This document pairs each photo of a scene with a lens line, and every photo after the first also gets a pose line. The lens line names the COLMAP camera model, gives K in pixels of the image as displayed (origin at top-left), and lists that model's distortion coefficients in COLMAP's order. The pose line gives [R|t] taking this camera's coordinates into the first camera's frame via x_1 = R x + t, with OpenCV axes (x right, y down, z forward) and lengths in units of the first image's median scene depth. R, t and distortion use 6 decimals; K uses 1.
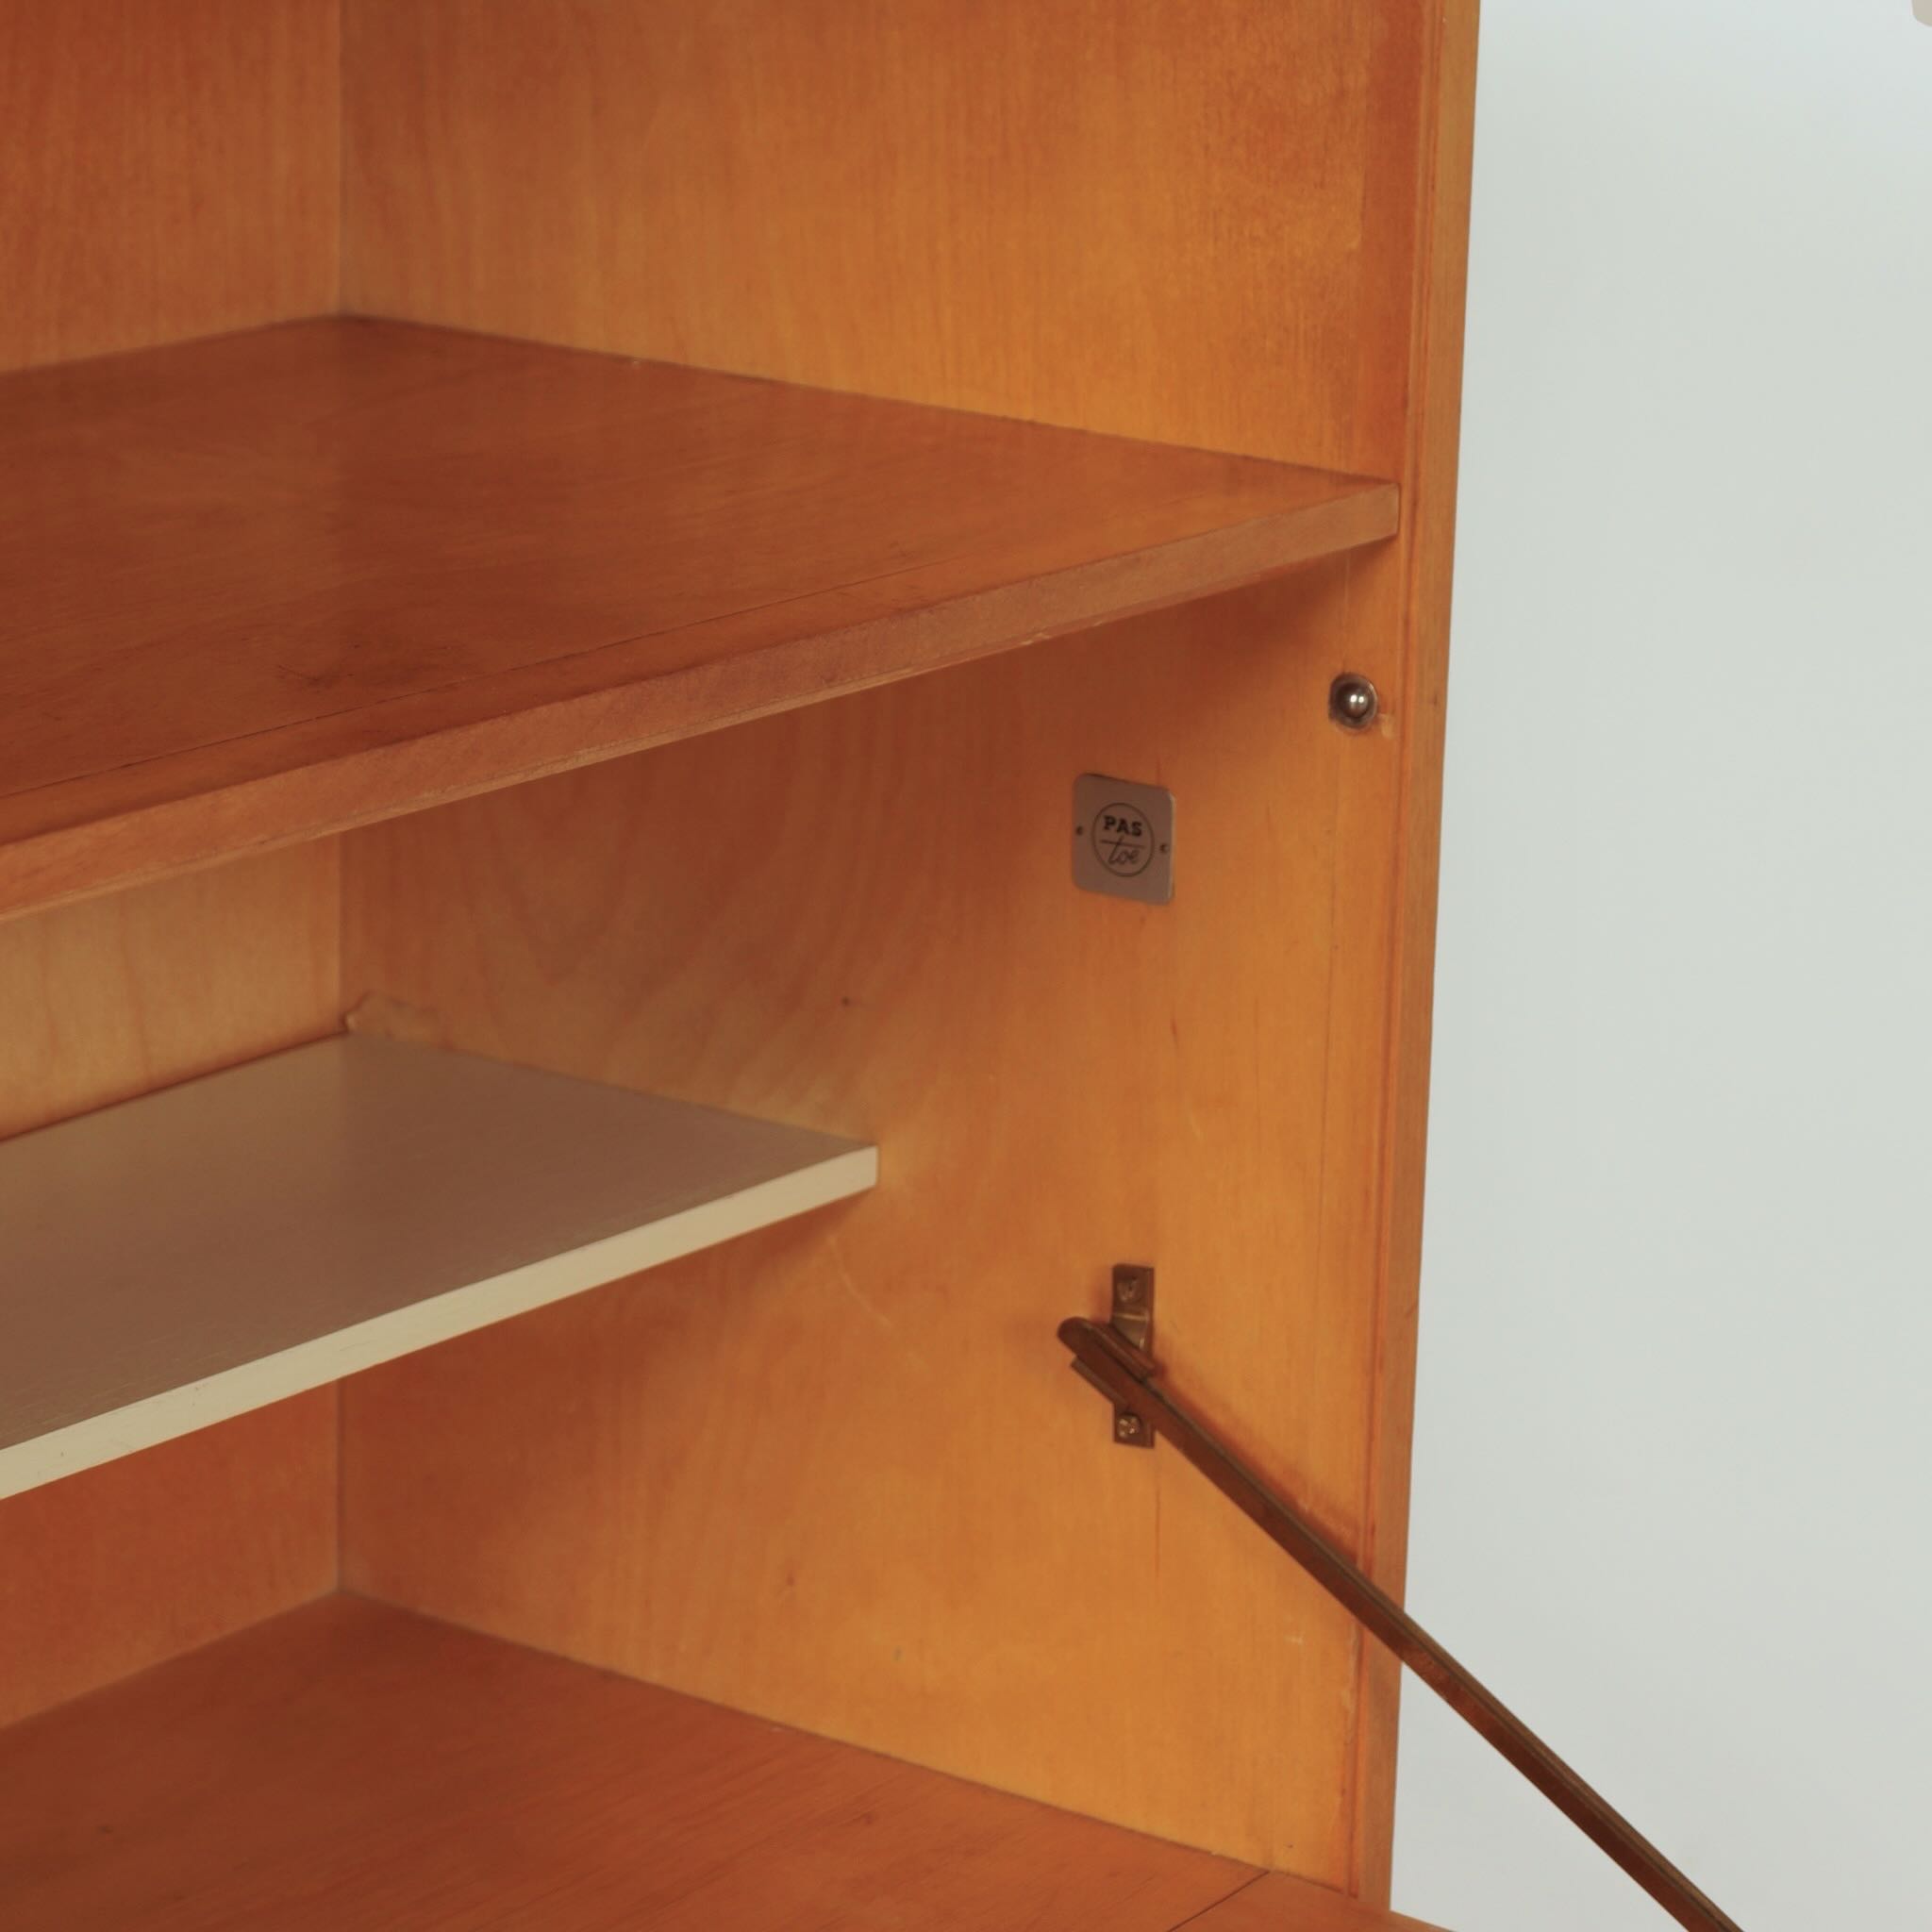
lens RADIAL K [[6696.5, 0, 966.0], [0, 6696.5, 966.0], [0, 0, 1]] dist [0.018428, 2.582143]
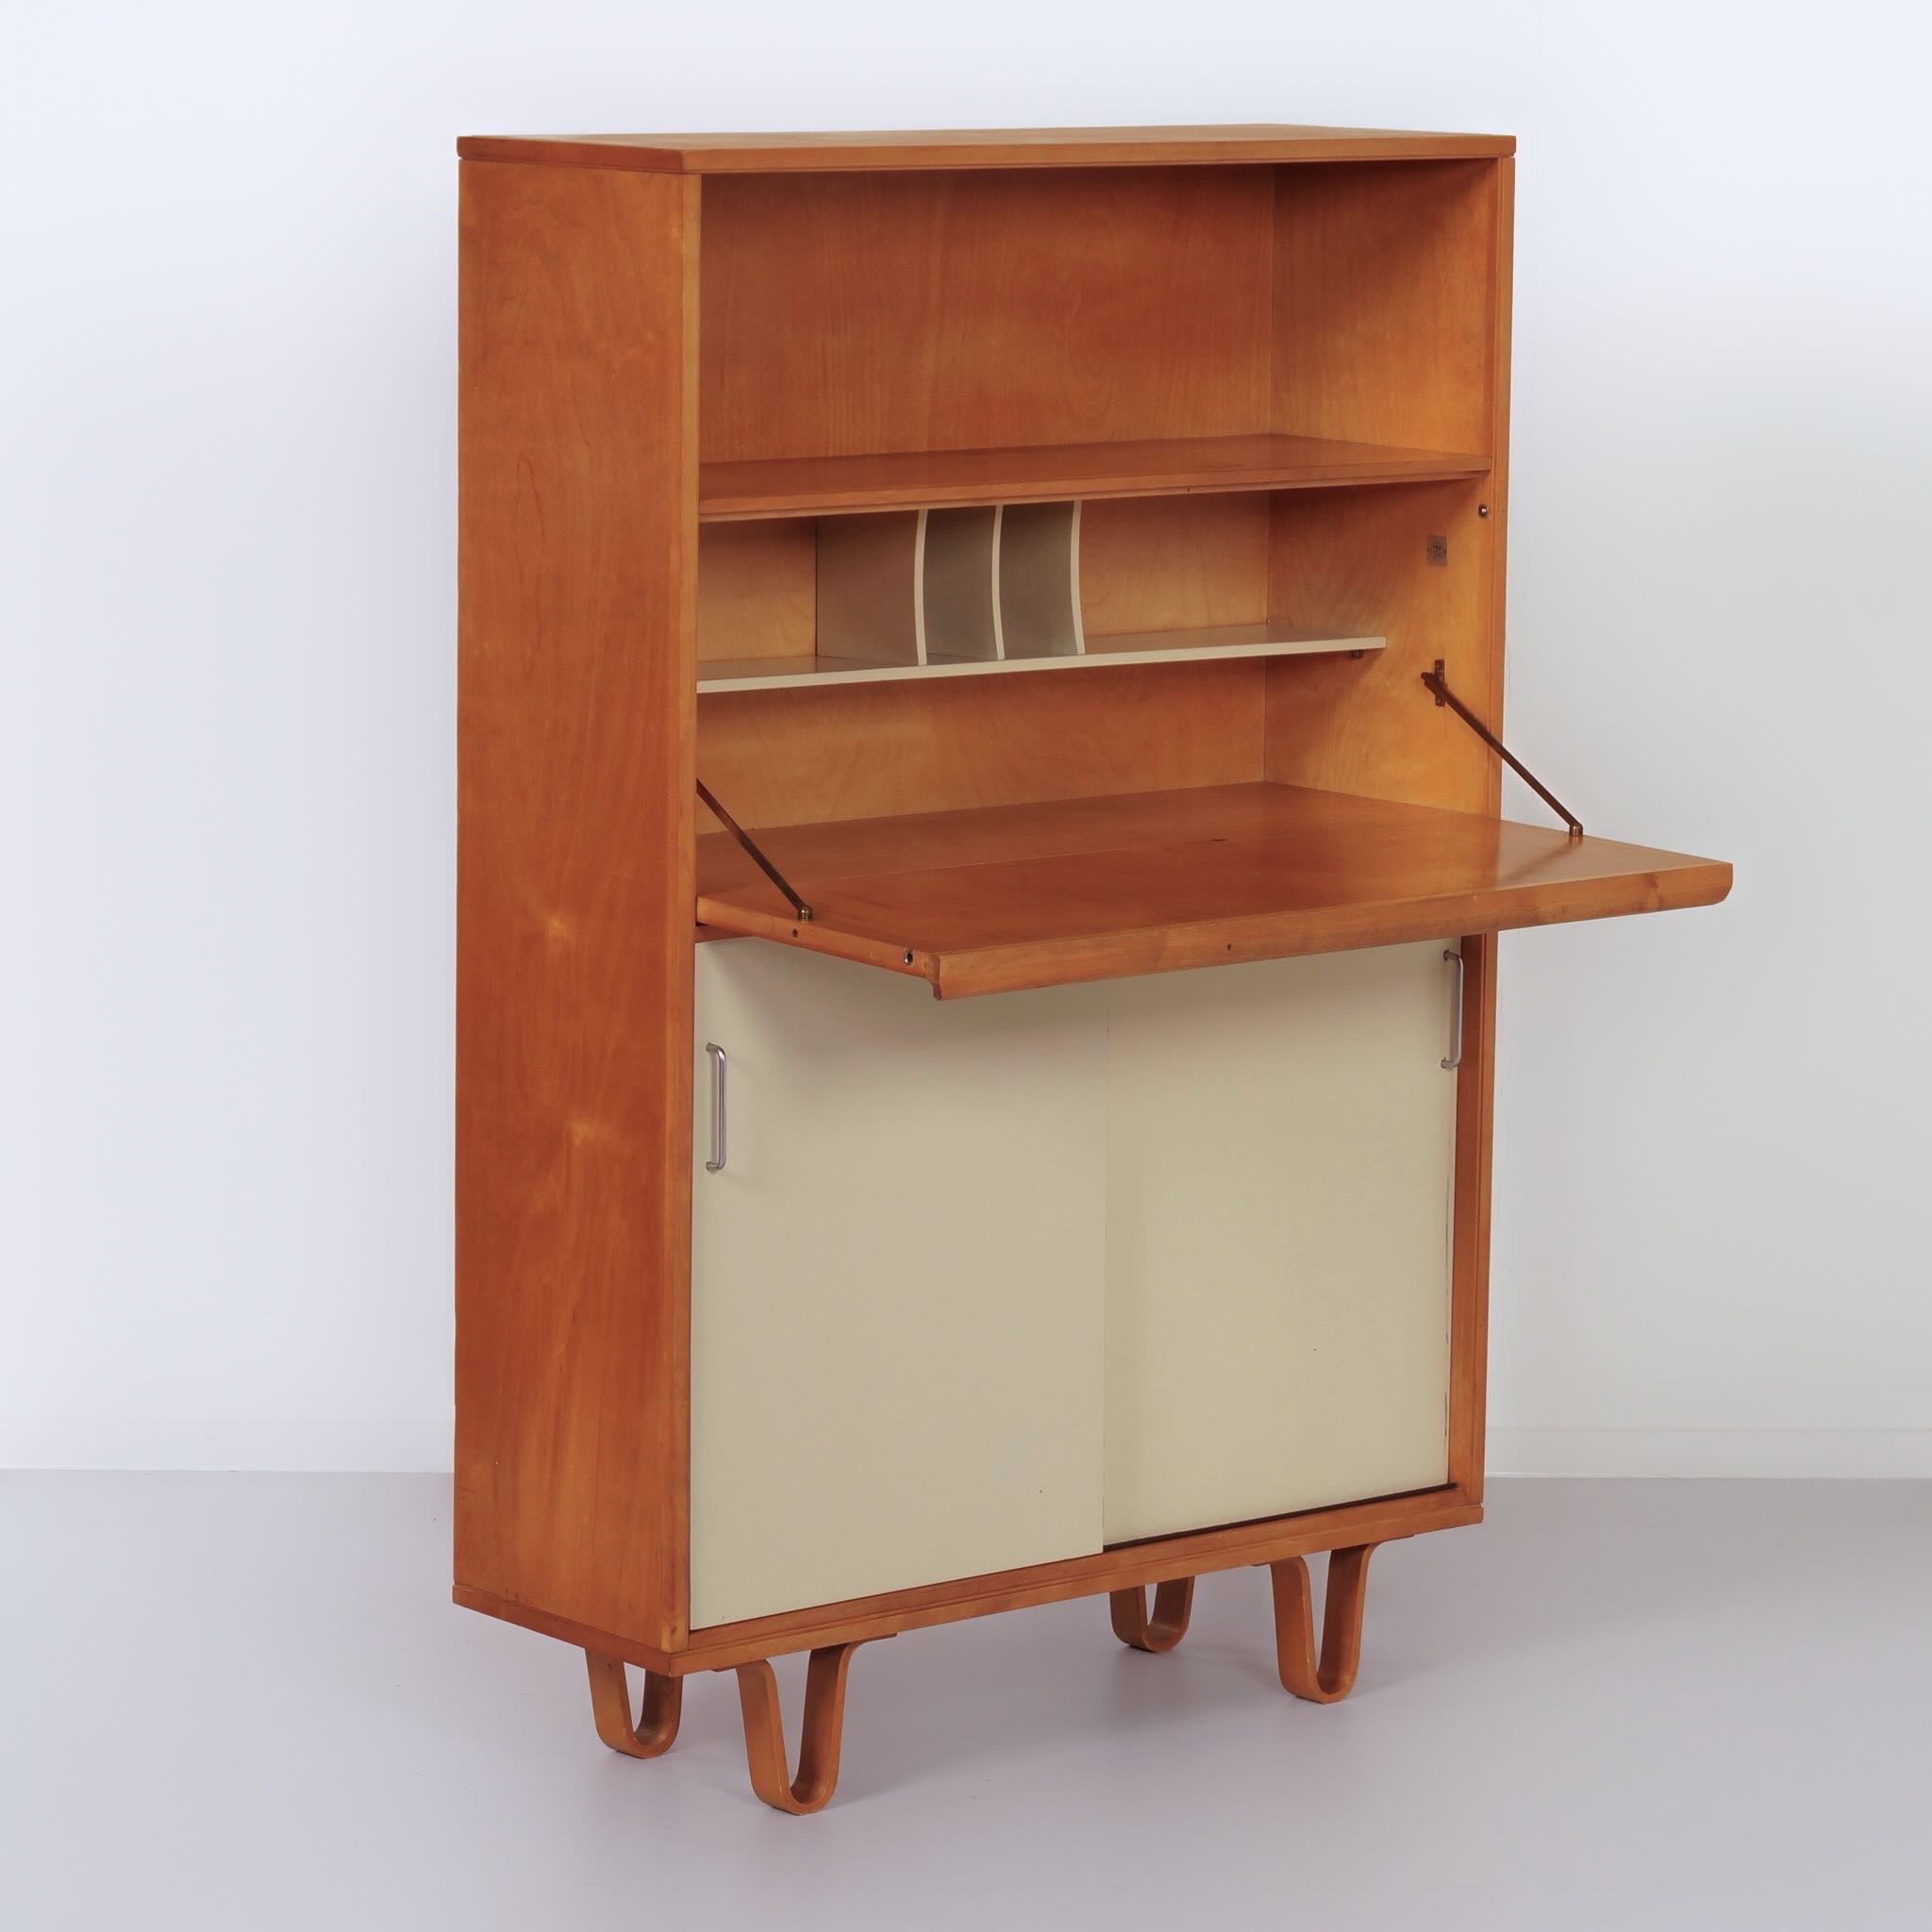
lens RADIAL K [[6985.0, 0, 966.0], [0, 6985.0, 966.0], [0, 0, 1]] dist [-0.176764, -2.451980]
pose [[0.966566, 0.022370, -0.255440, 0.818248], [-0.050960, 0.993074, -0.105863, 0.680831], [0.251303, 0.115341, 0.961012, -3.047121]]
